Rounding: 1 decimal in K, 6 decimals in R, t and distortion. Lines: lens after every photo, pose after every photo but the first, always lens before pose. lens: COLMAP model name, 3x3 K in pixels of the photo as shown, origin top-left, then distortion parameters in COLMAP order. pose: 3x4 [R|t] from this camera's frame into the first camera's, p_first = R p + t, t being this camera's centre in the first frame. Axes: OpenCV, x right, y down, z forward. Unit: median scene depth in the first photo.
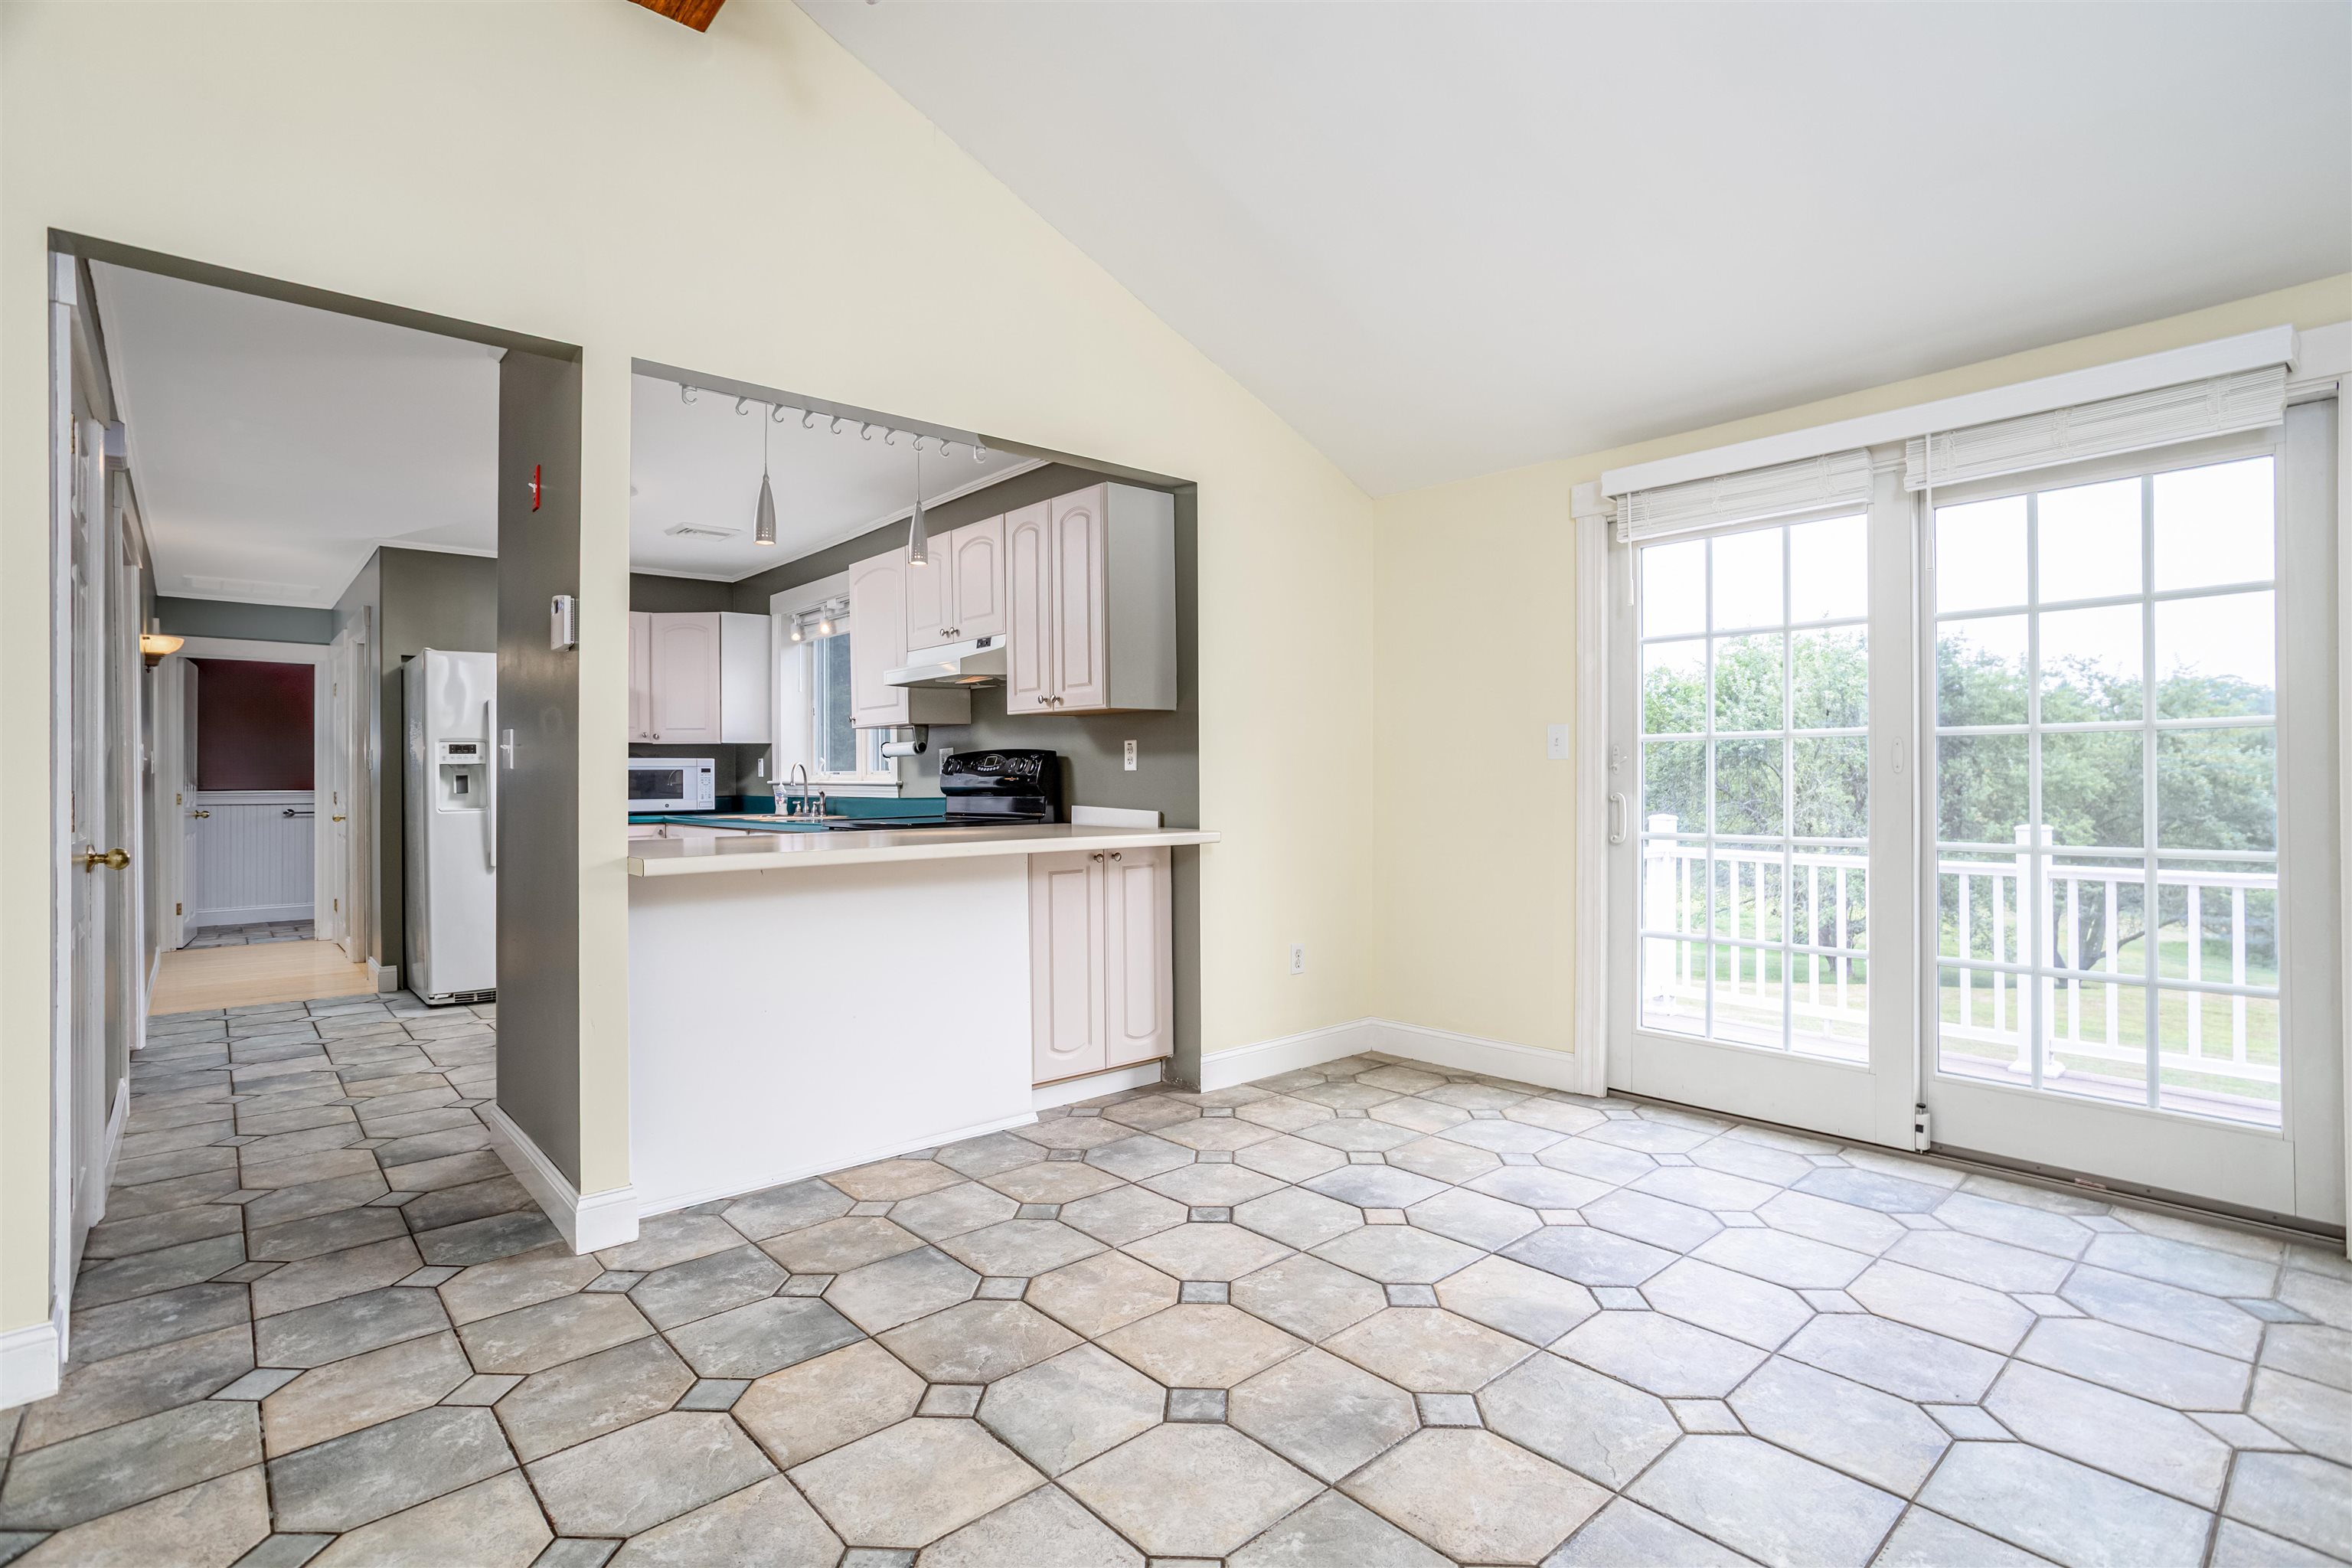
lens RADIAL K [[1123.7, 0, 1179.6], [0, 1123.7, 760.6], [0, 0, 1]] dist [-0.049747, 0.024540]
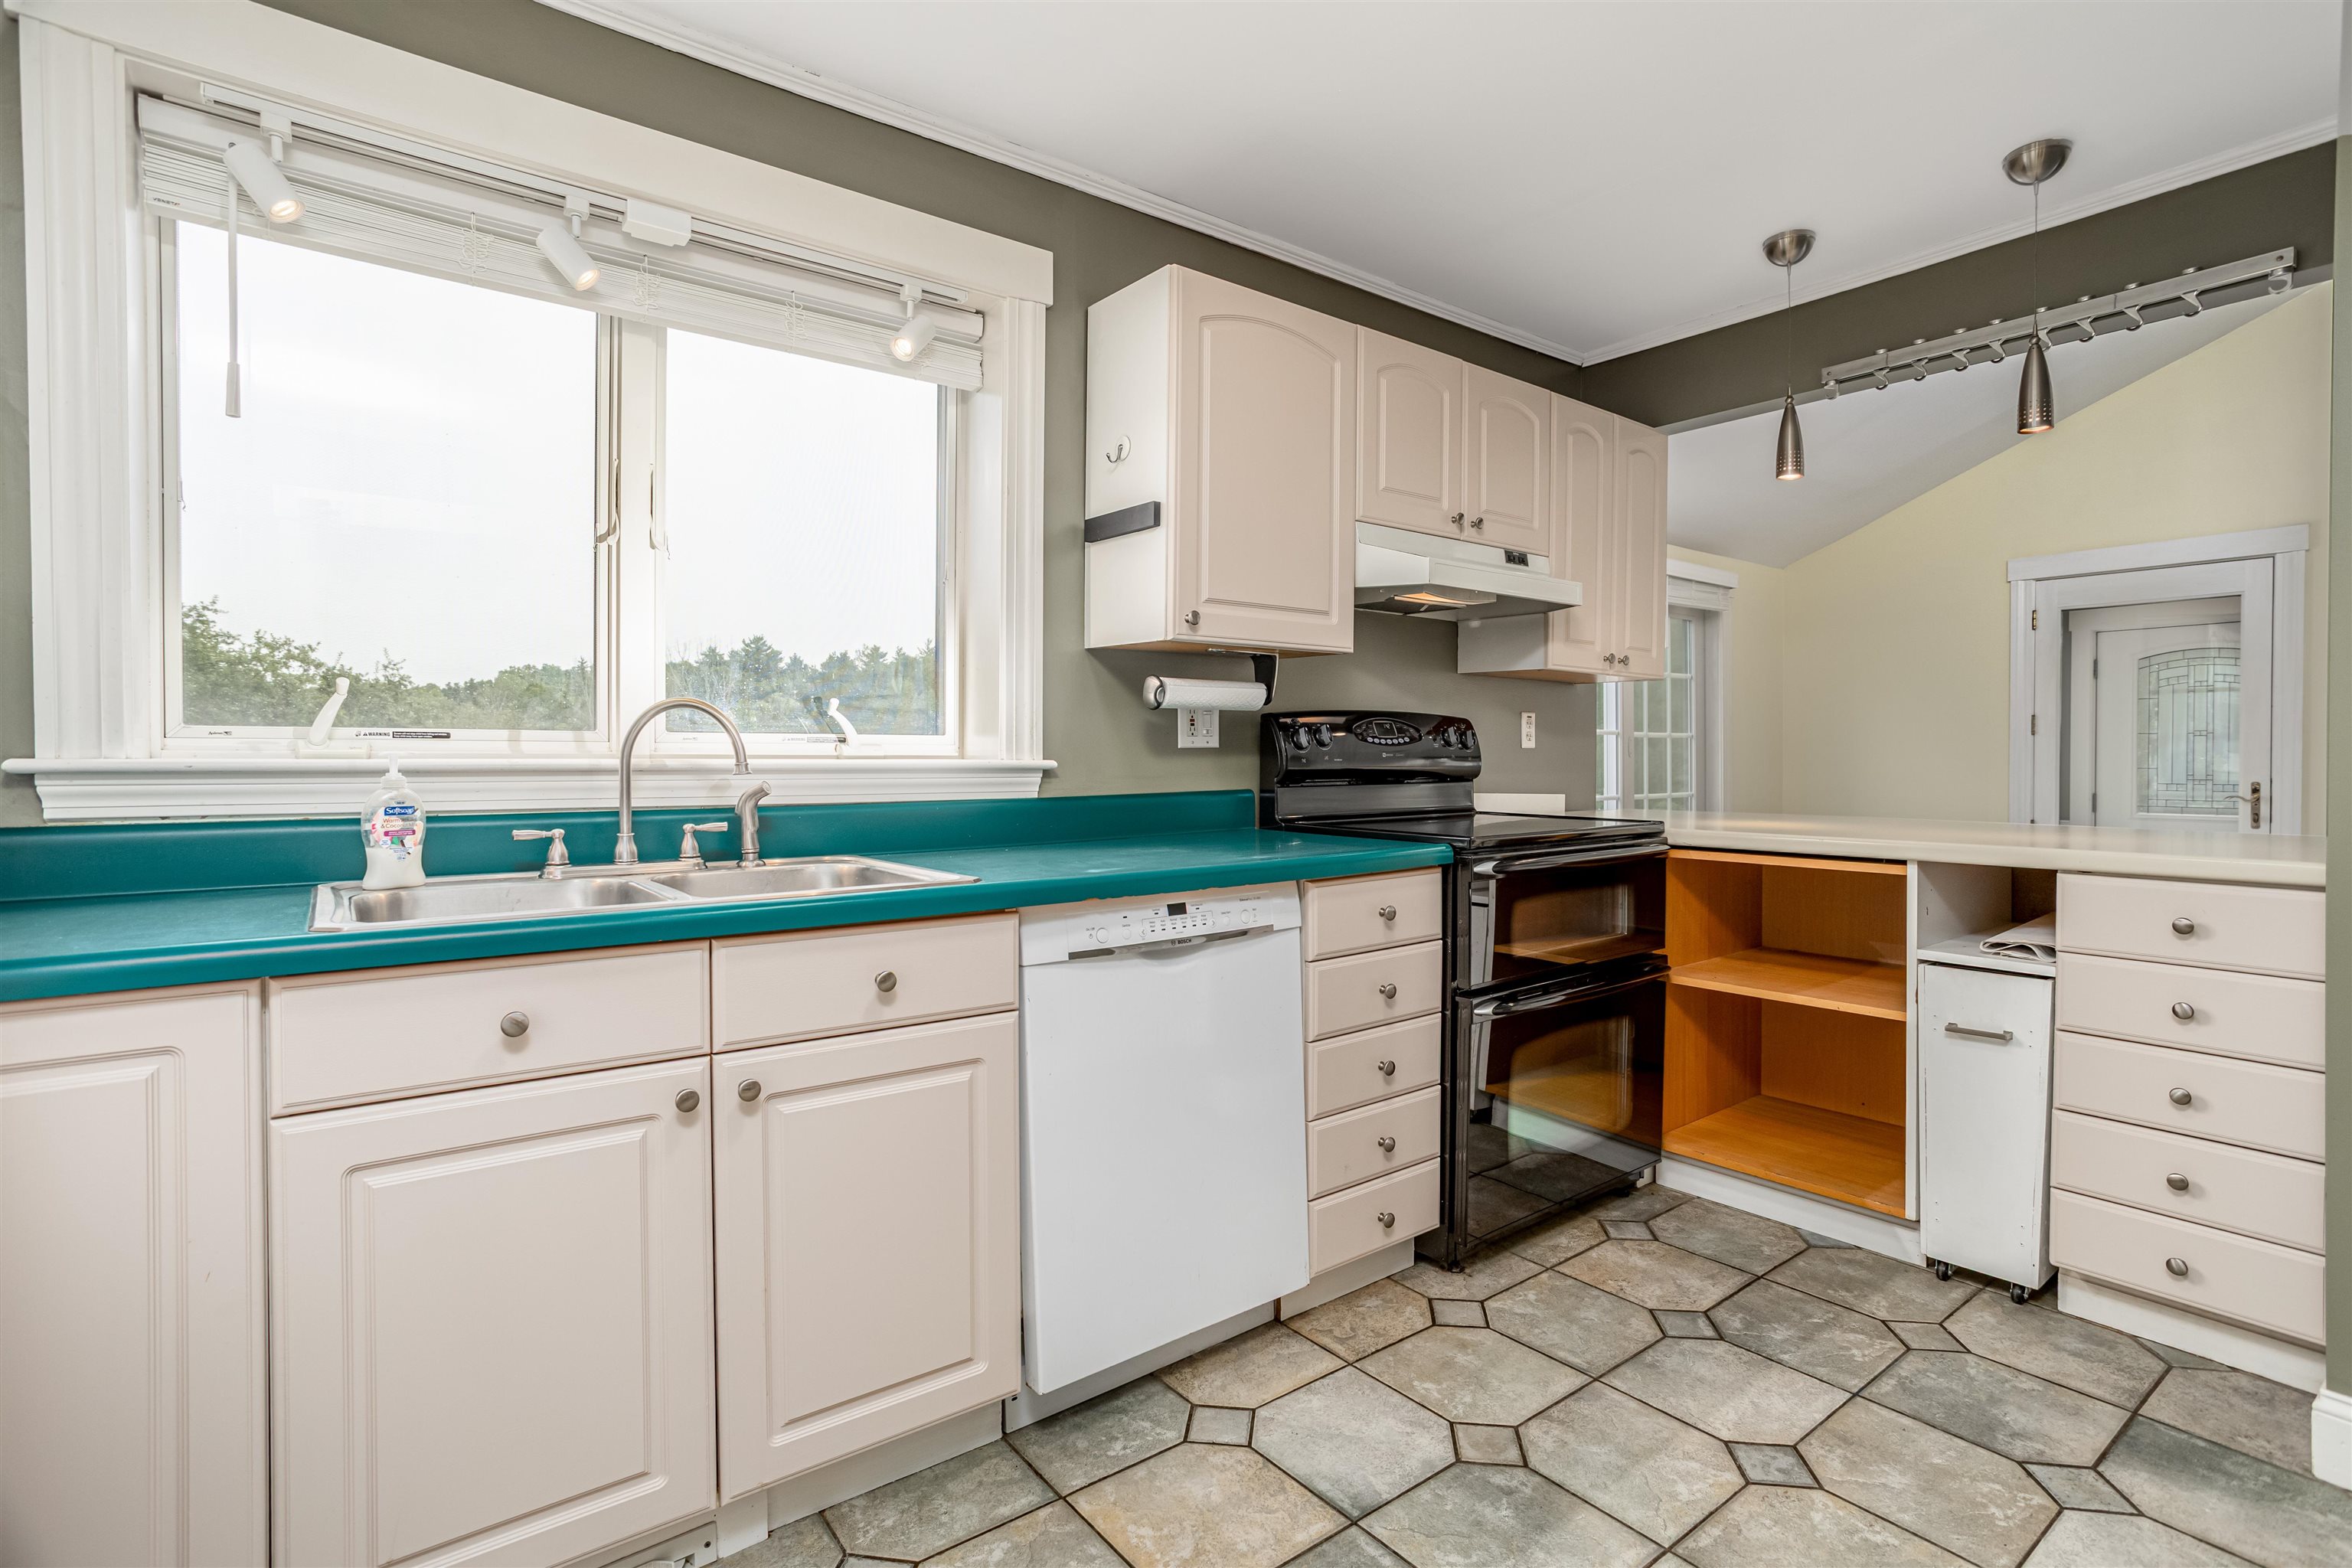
lens RADIAL K [[1123.7, 0, 1188.9], [0, 1123.7, 782.0], [0, 0, 1]] dist [-0.049747, 0.024540]
pose [[0.087928, -0.015658, 0.996004, -1.156058], [-0.016110, 0.999723, 0.017139, 0.031094], [-0.995997, -0.017552, 0.087651, 1.526630]]
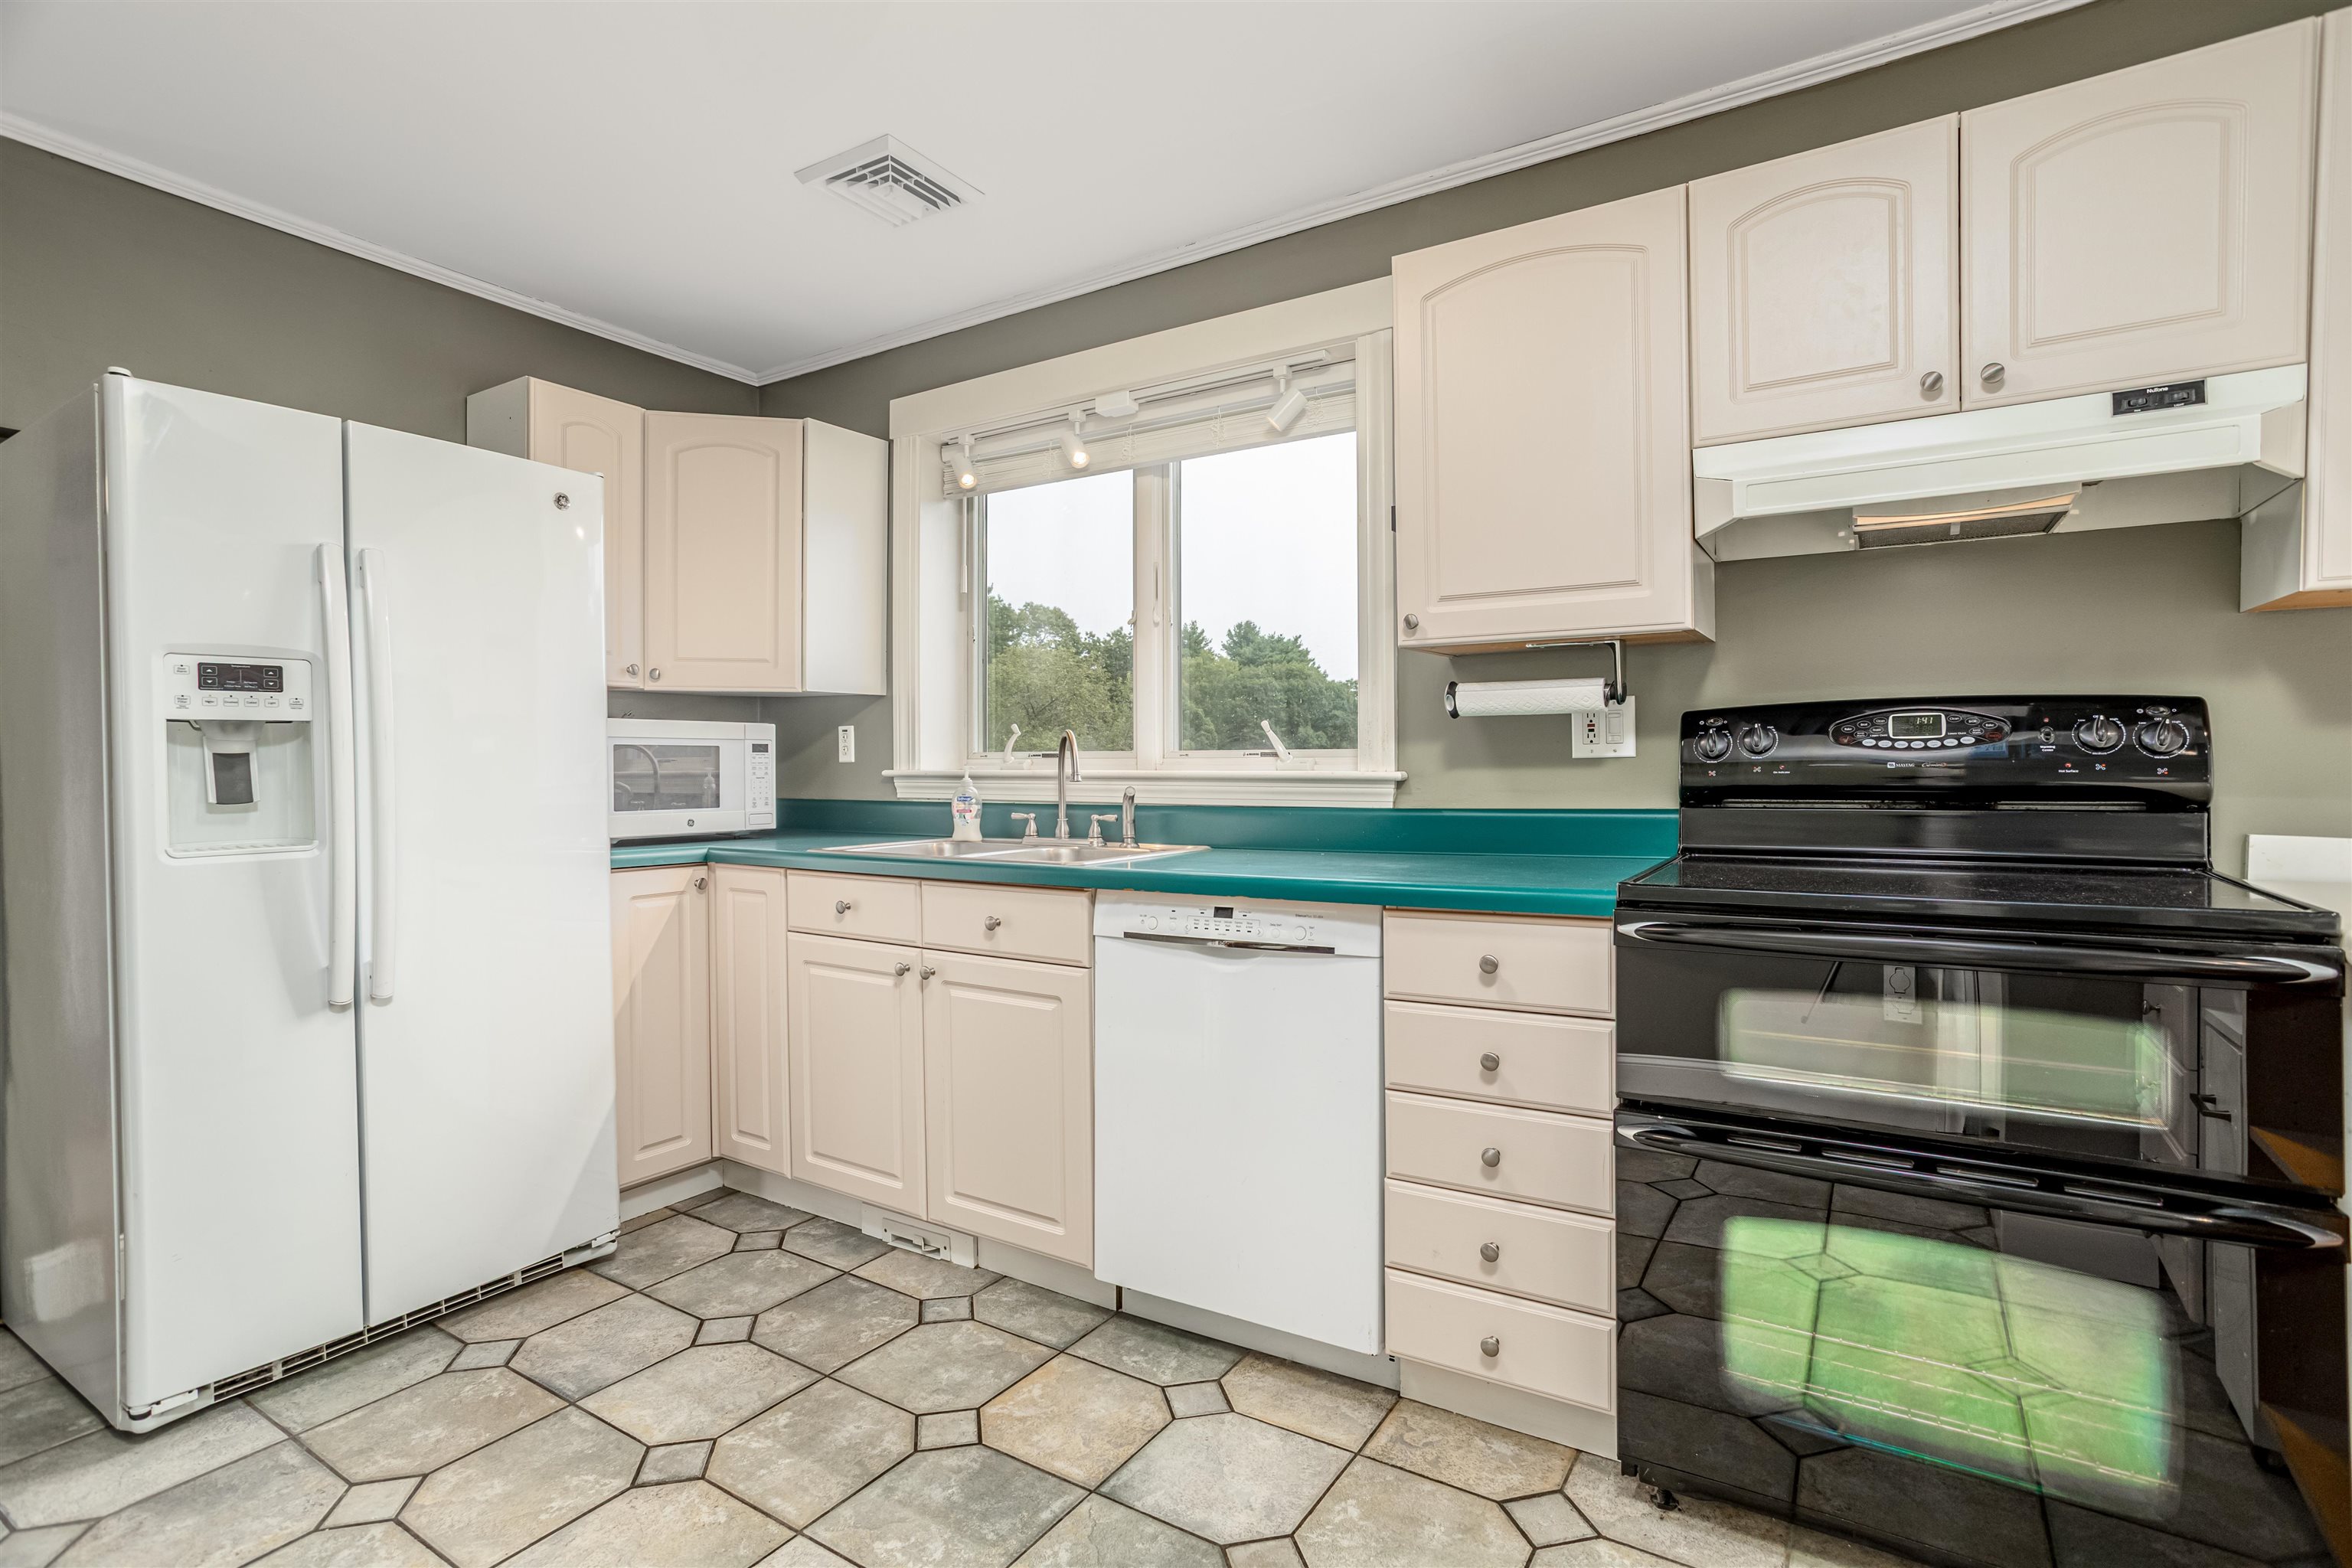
lens RADIAL K [[1123.7, 0, 1169.4], [0, 1123.7, 794.5], [0, 0, 1]] dist [-0.049747, 0.024540]
pose [[0.966612, -0.001912, 0.256238, -0.765486], [-0.007962, 0.999265, 0.037490, 0.018757], [-0.256121, -0.038278, 0.965887, 0.991071]]
